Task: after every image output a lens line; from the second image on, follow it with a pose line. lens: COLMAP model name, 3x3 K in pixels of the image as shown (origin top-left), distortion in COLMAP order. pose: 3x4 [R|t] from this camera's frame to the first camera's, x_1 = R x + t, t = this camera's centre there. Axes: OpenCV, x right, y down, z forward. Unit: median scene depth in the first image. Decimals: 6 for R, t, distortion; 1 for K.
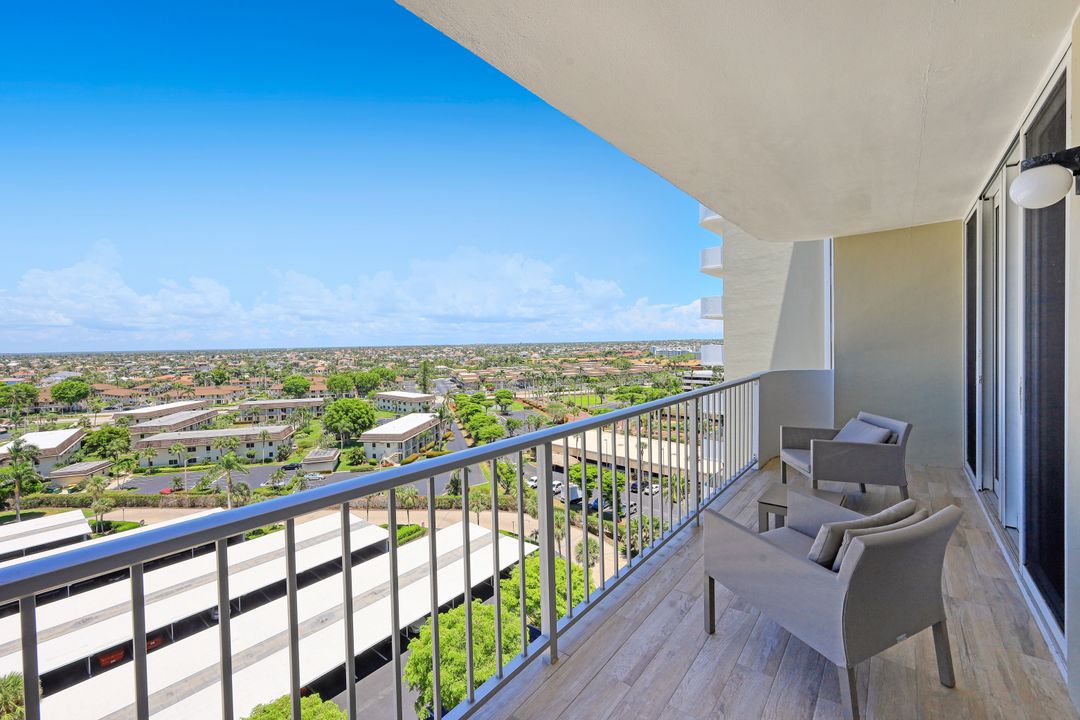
lens RADIAL K [[445.0, 0, 539.5], [0, 445.0, 356.5], [0, 0, 1]] dist [-0.007823, 0.003096]
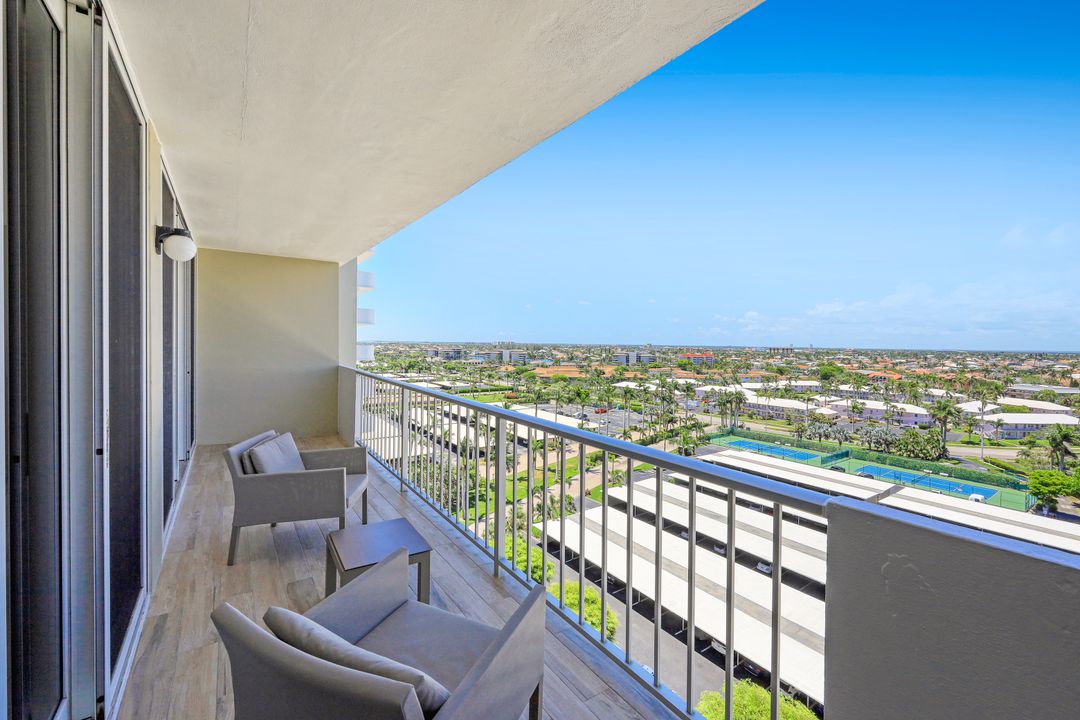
lens RADIAL K [[445.0, 0, 535.6], [0, 445.0, 352.4], [0, 0, 1]] dist [-0.007823, 0.003096]
pose [[-0.288943, 0.034607, -0.956721, 0.635980], [-0.033577, 0.998365, 0.046254, -0.039292], [0.956757, 0.045489, -0.287309, 0.779933]]
